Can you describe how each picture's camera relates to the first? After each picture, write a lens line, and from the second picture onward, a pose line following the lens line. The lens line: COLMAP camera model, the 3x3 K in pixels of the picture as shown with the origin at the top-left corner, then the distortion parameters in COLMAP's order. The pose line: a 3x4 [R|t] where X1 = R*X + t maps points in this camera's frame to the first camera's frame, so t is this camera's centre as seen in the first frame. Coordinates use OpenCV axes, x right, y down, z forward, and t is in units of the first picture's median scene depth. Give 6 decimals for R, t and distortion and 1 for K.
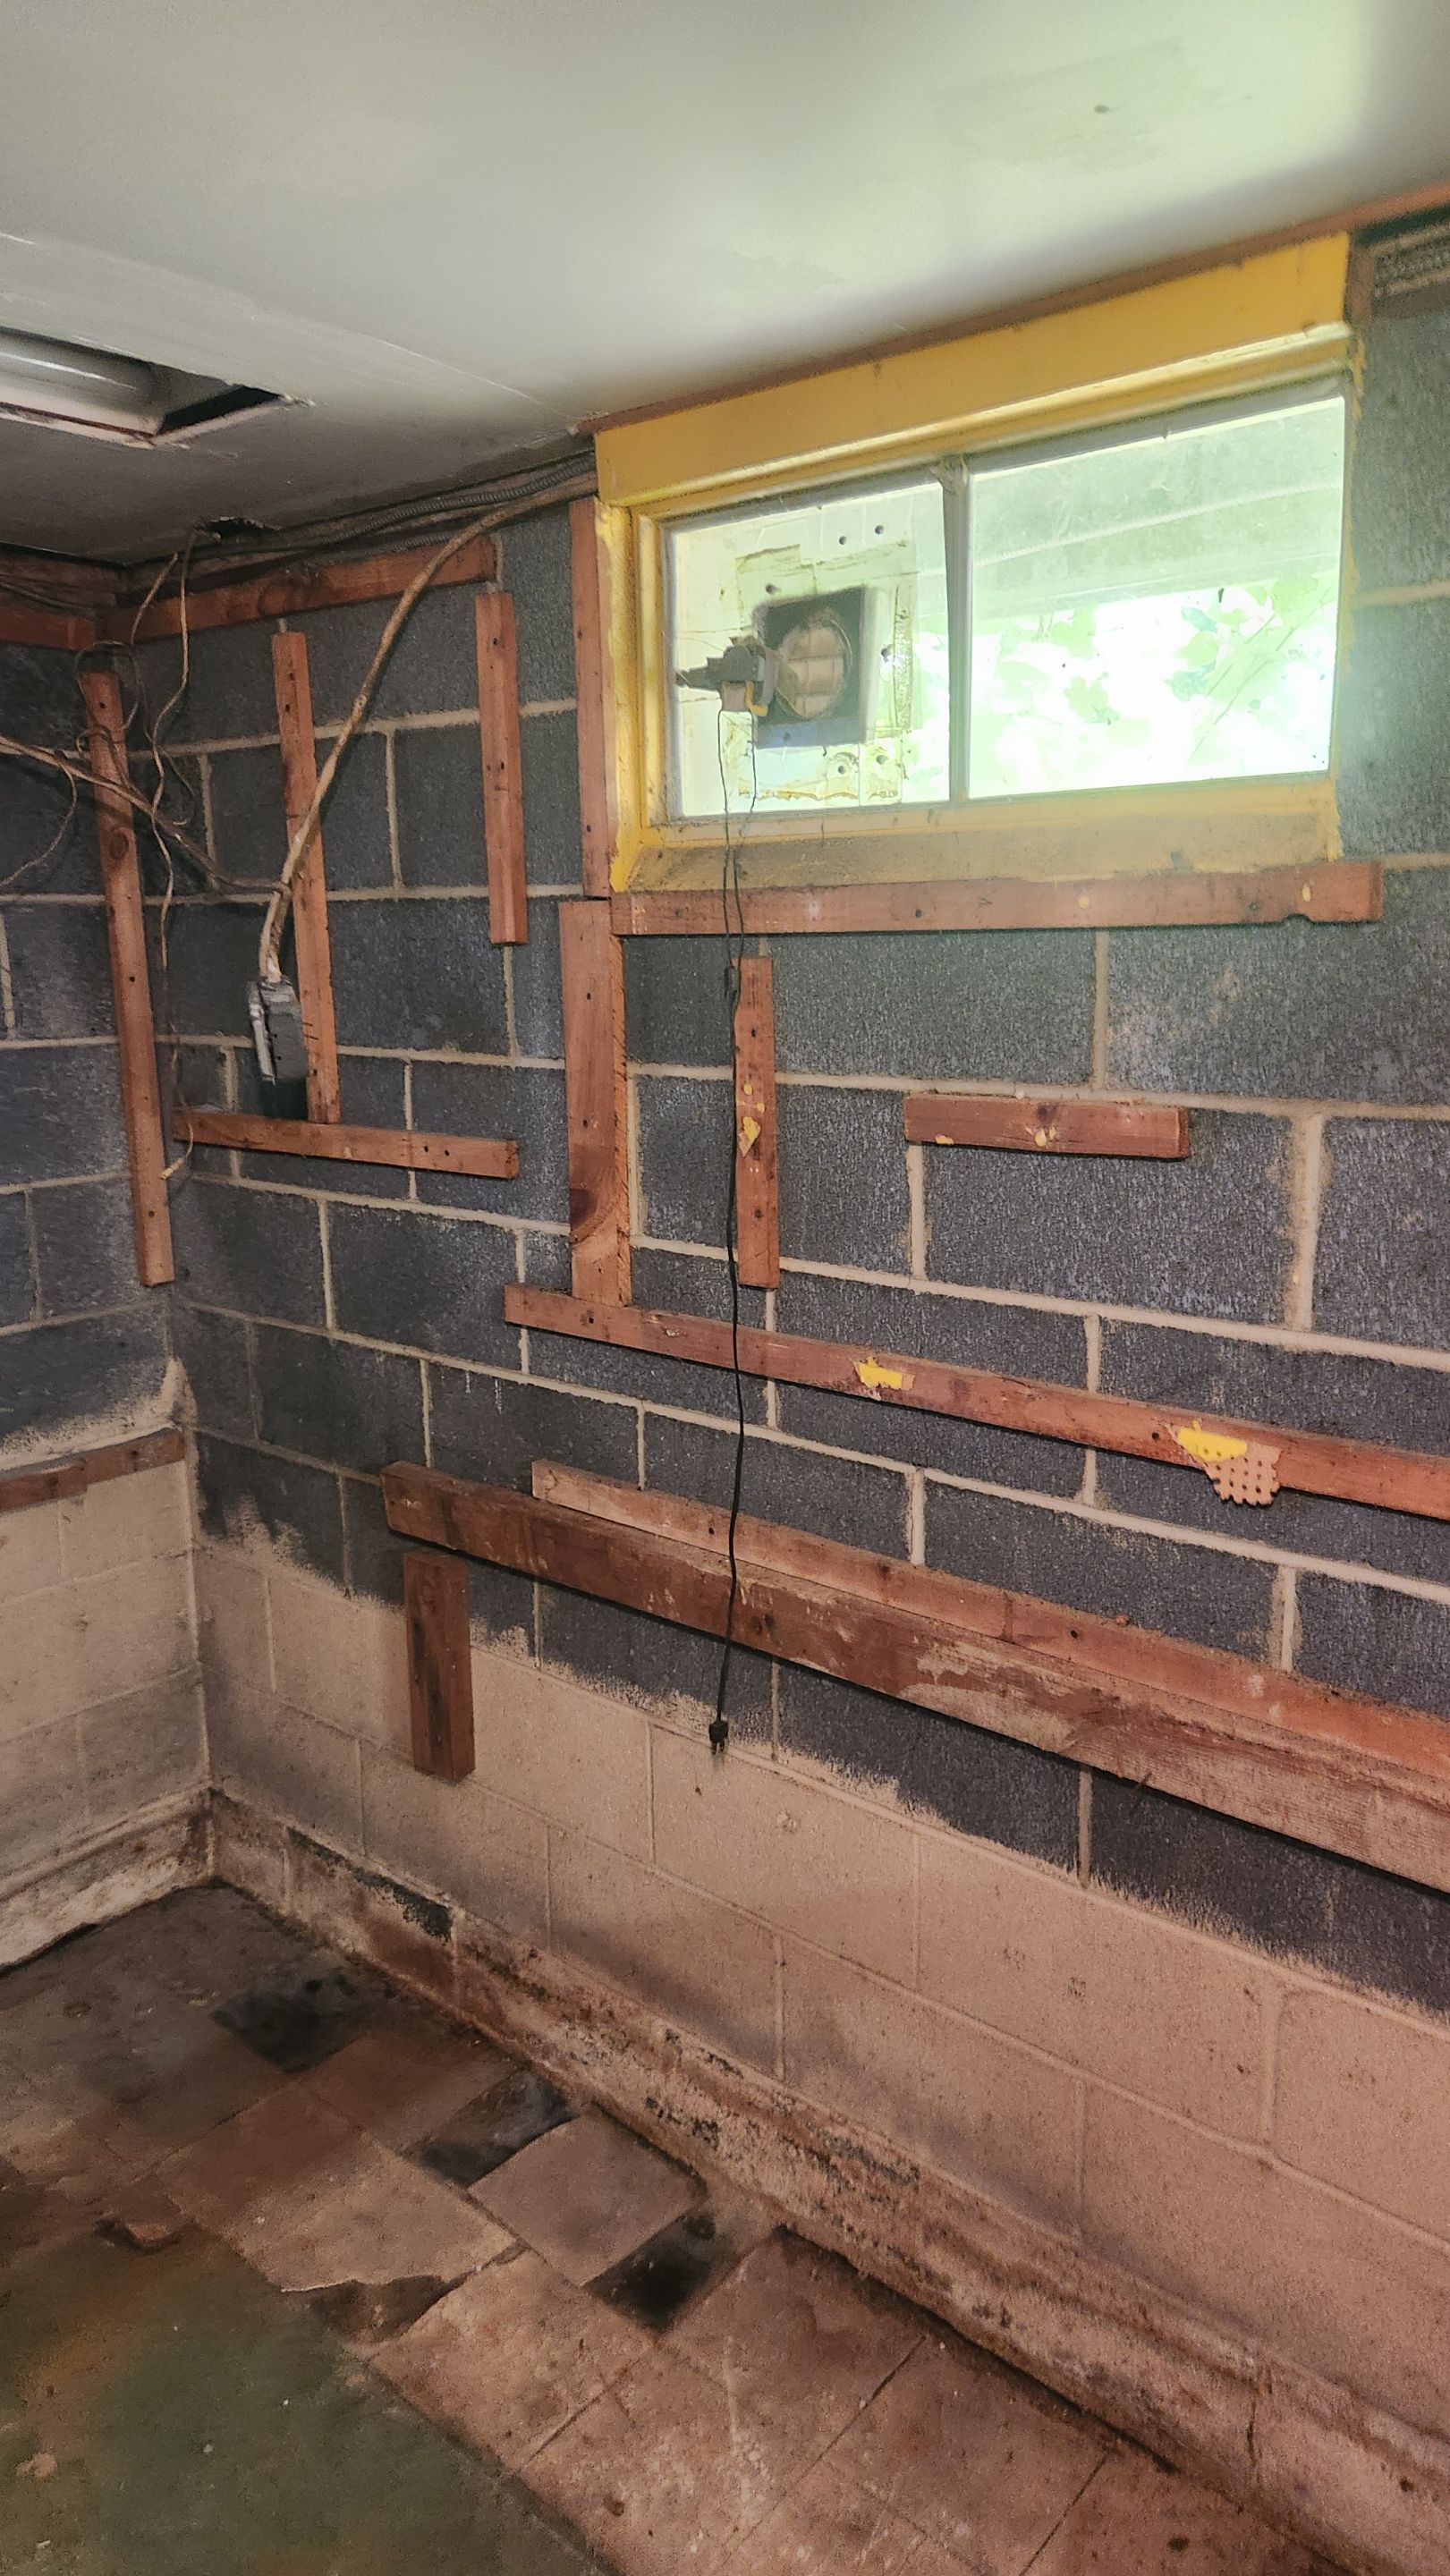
lens RADIAL K [[1743.5, 0, 773.3], [0, 1743.5, 1279.1], [0, 0, 1]] dist [0.079344, -0.073317]
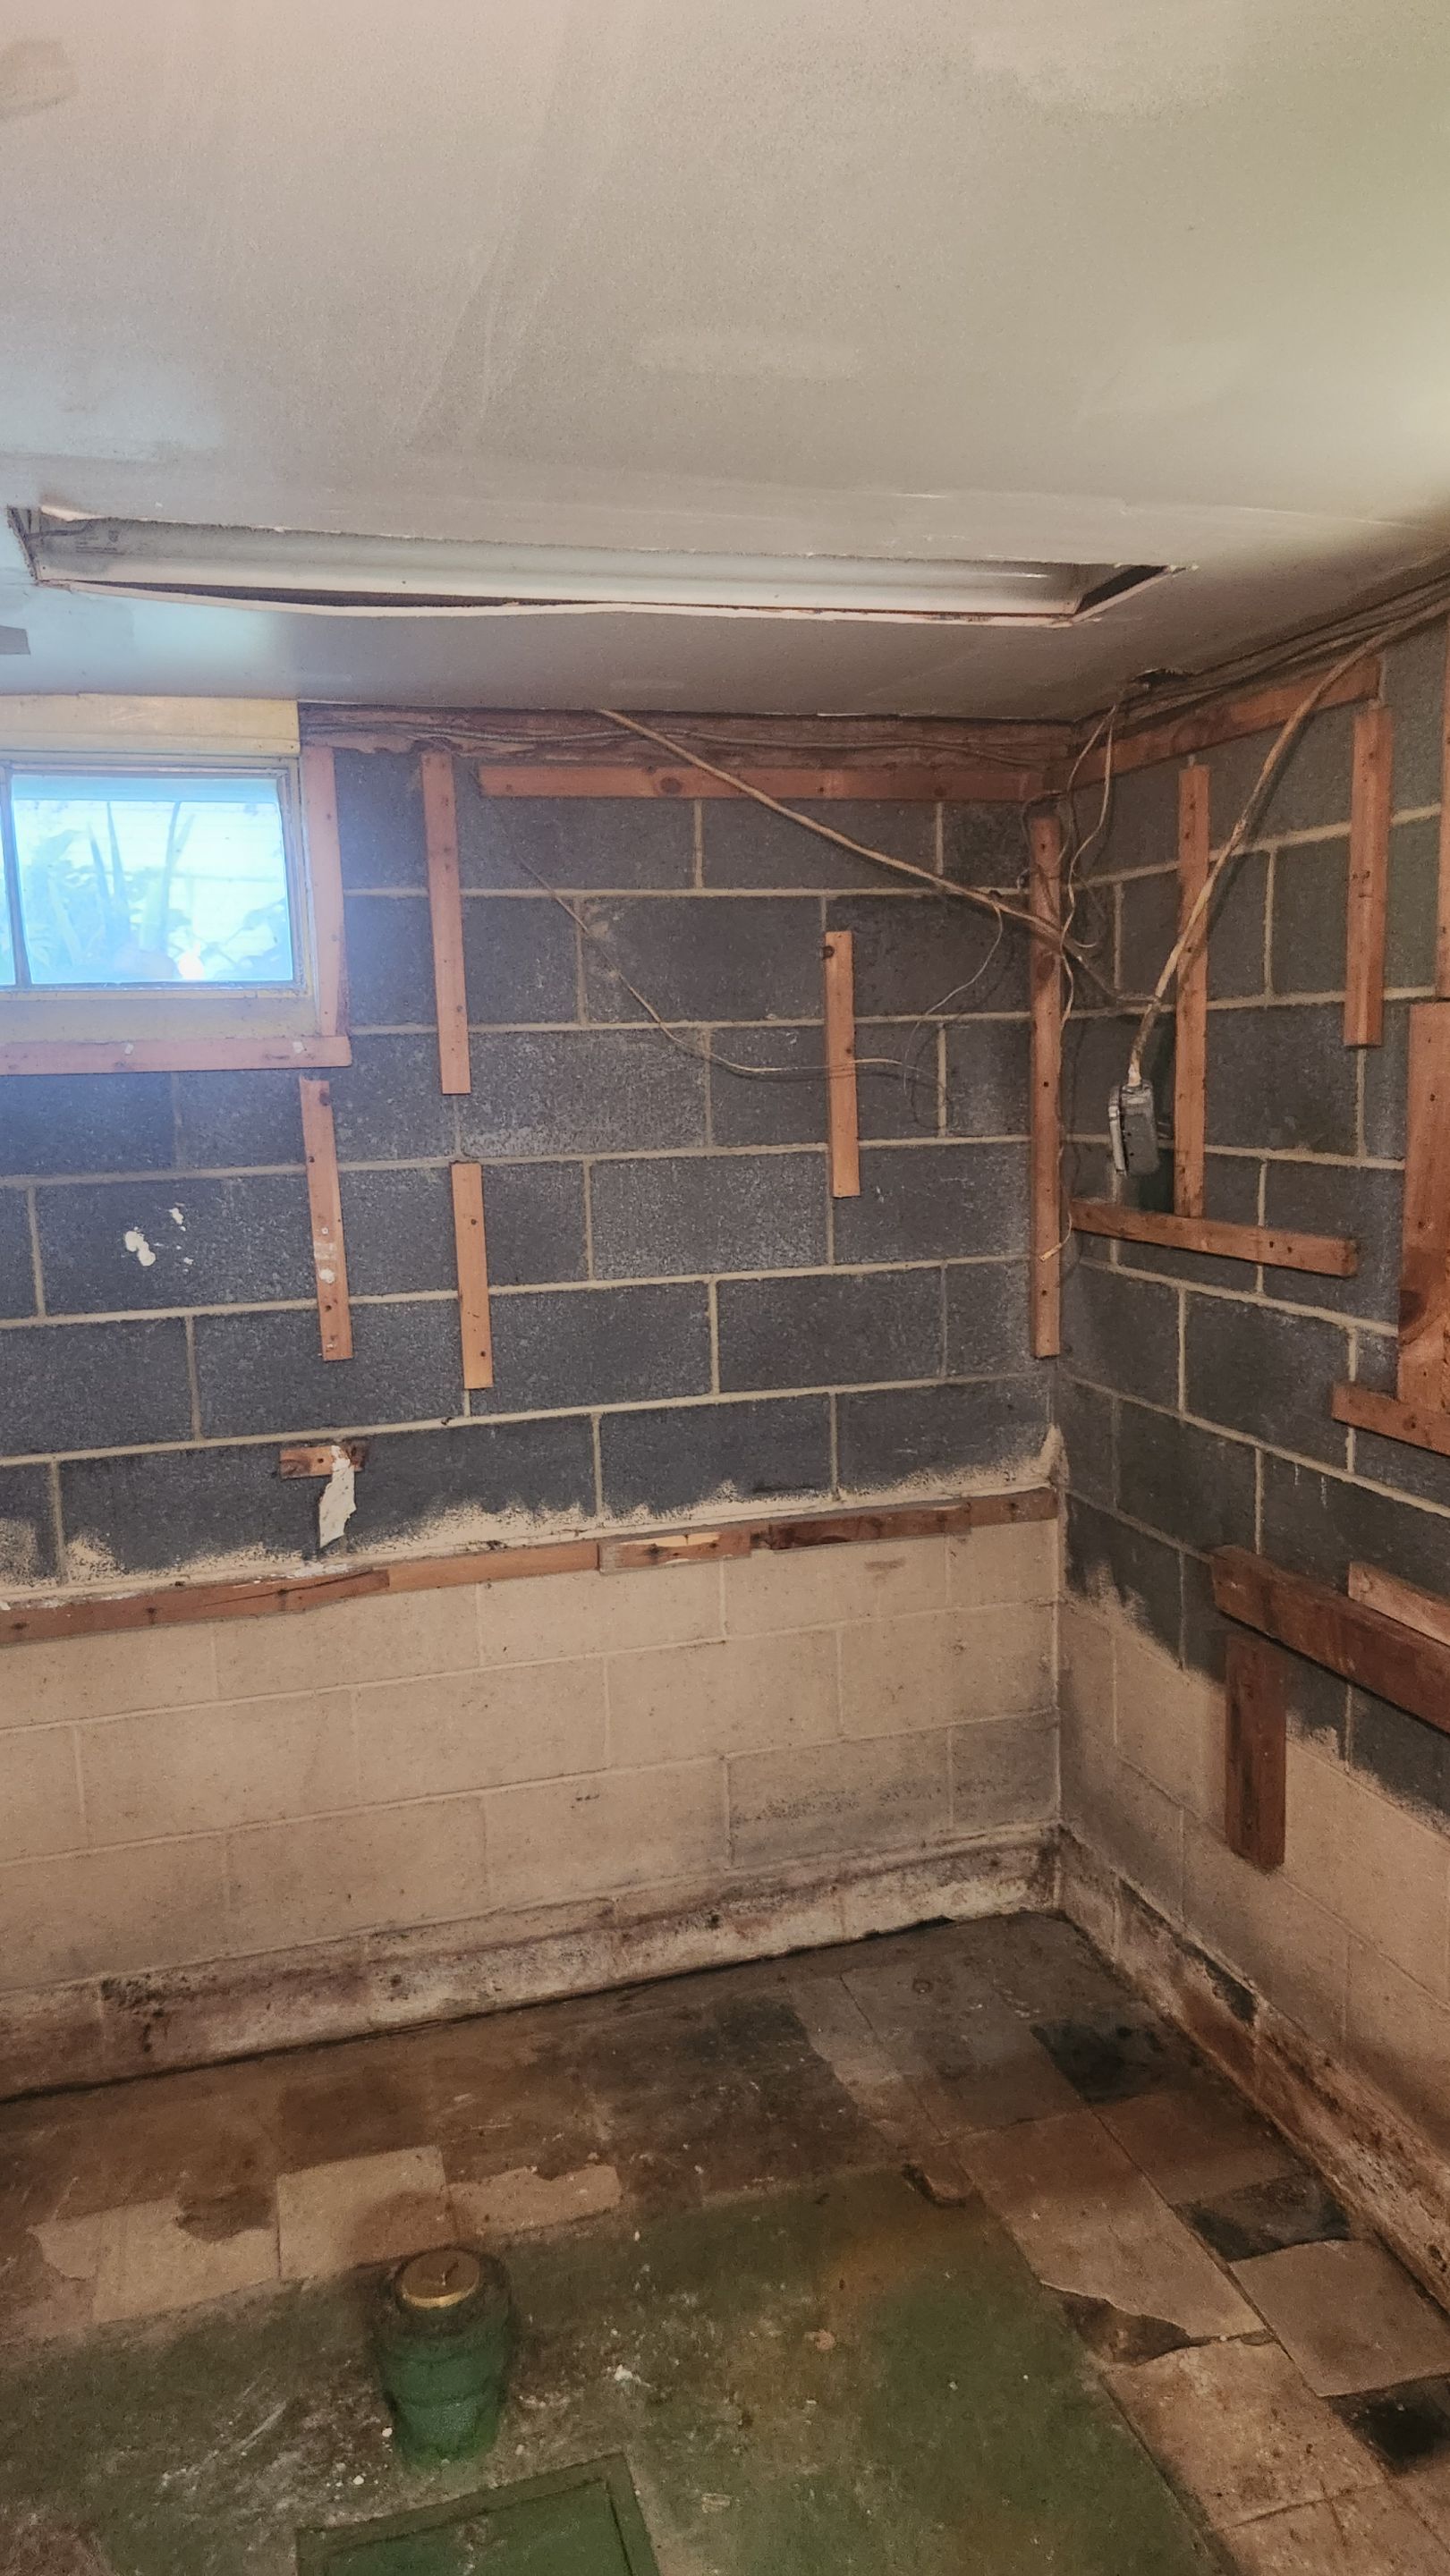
lens RADIAL K [[1758.7, 0, 724.0], [0, 1758.7, 1314.4], [0, 0, 1]] dist [0.073986, -0.075343]
pose [[0.827051, 0.072644, -0.557414, 0.132781], [-0.094257, 0.995496, -0.010116, 0.008735], [0.554169, 0.060907, 0.830173, -0.052149]]
